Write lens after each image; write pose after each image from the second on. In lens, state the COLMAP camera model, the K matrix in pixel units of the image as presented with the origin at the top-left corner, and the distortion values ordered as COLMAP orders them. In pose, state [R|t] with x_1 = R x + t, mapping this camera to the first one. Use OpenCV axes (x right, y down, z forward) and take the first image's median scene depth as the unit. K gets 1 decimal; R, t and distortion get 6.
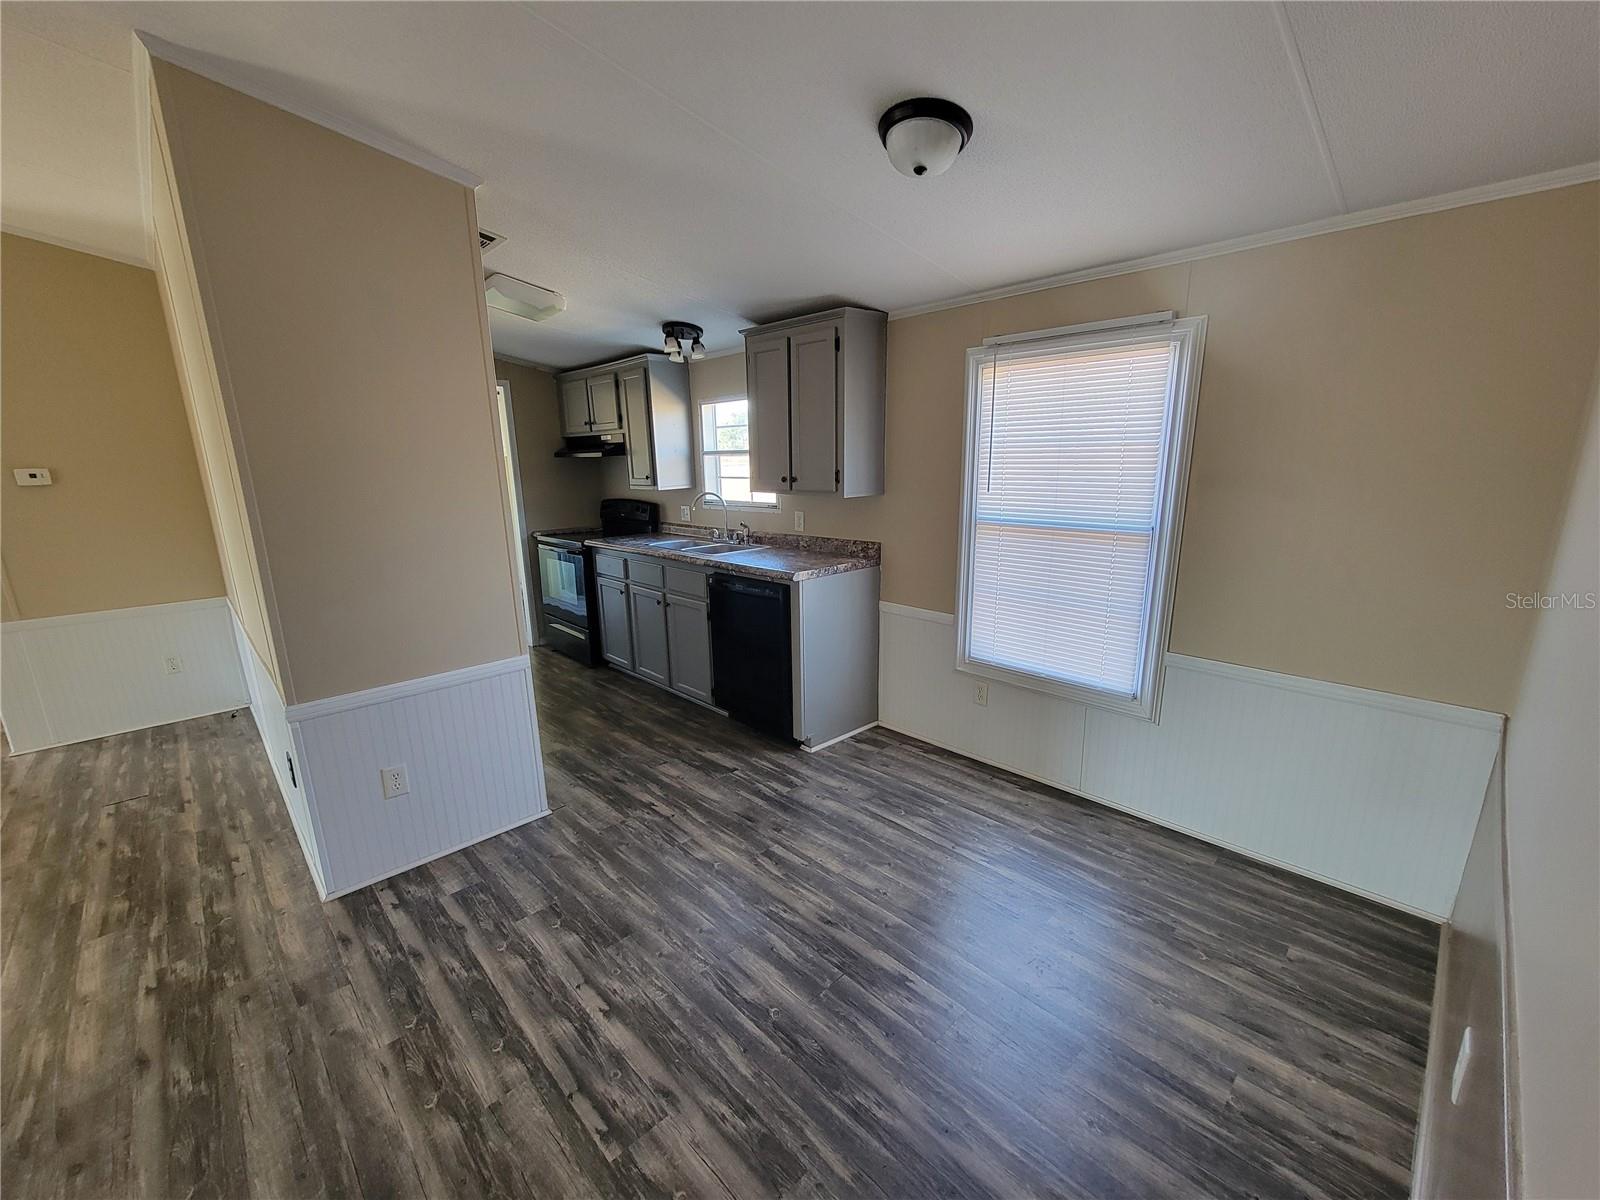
lens RADIAL K [[644.0, 0, 801.5], [0, 644.0, 605.9], [0, 0, 1]] dist [0.000435, 0.000121]
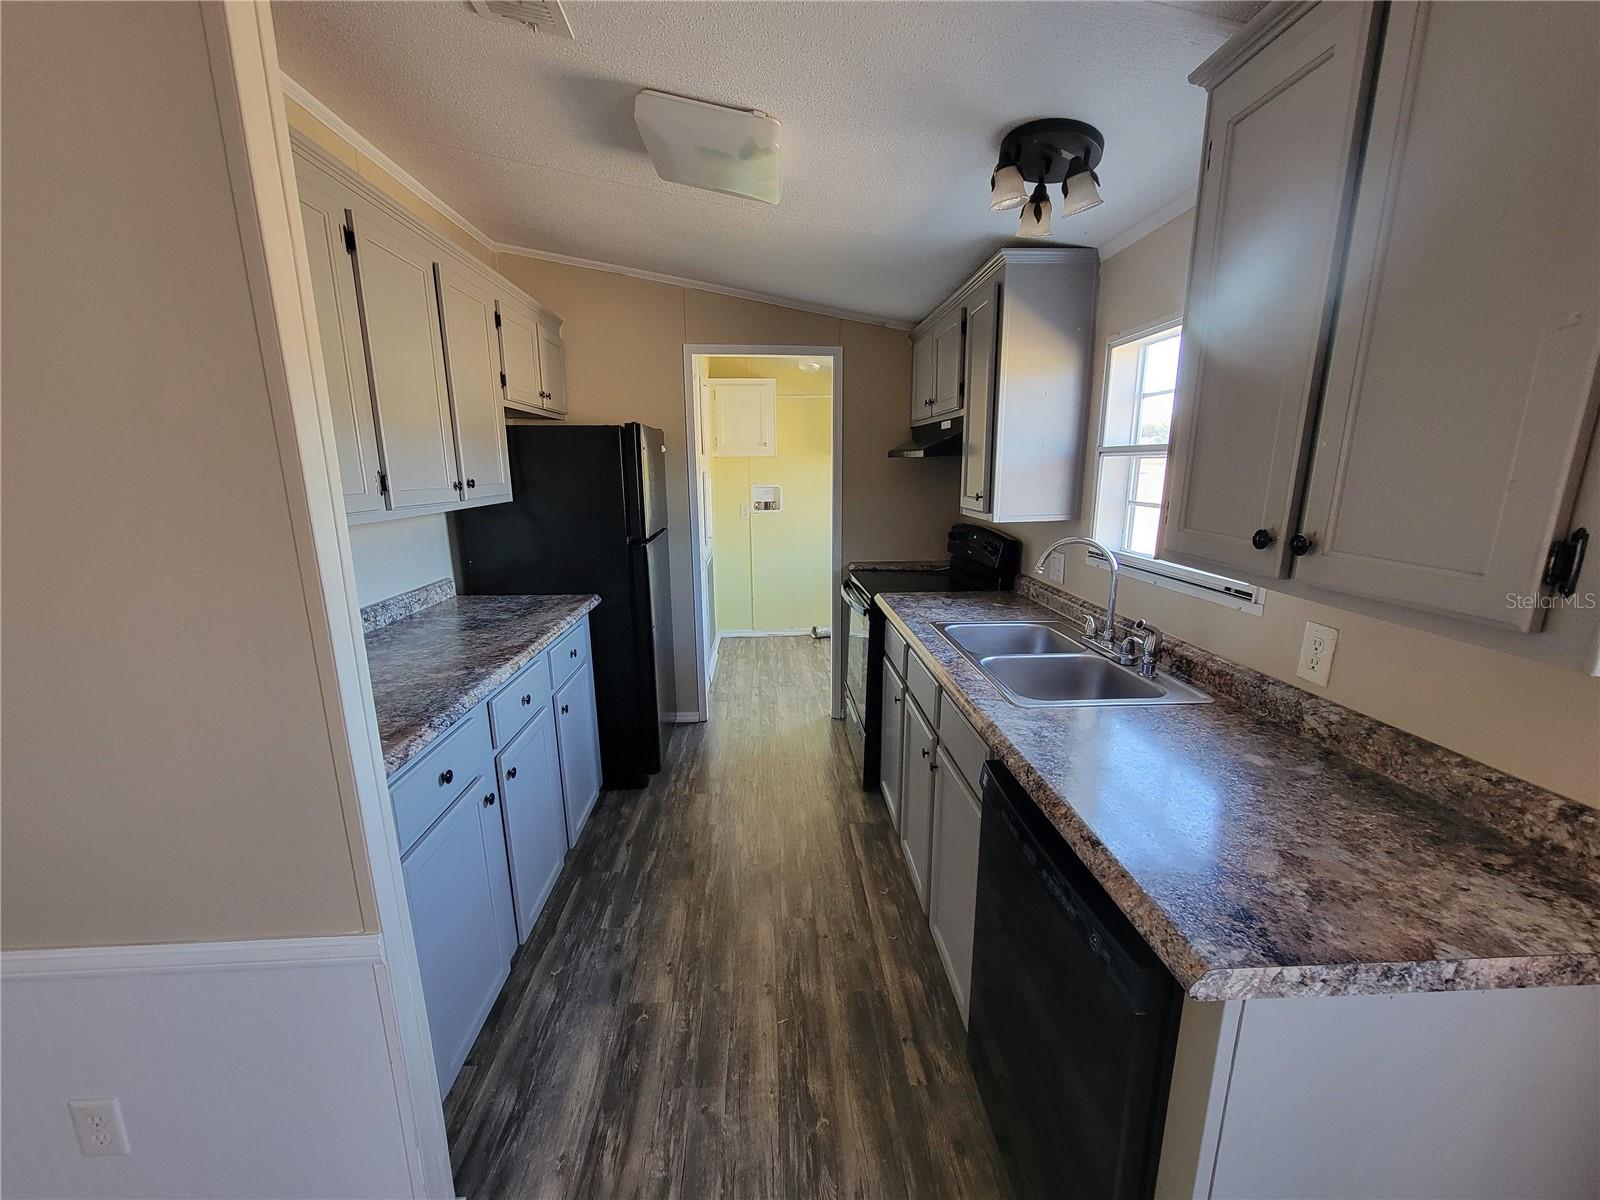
lens RADIAL K [[644.0, 0, 802.2], [0, 644.0, 609.5], [0, 0, 1]] dist [0.000435, 0.000121]
pose [[0.749728, 0.158504, -0.642483, 0.006836], [-0.154882, 0.985954, 0.062505, -0.119046], [0.643366, 0.052647, 0.763747, 0.508013]]
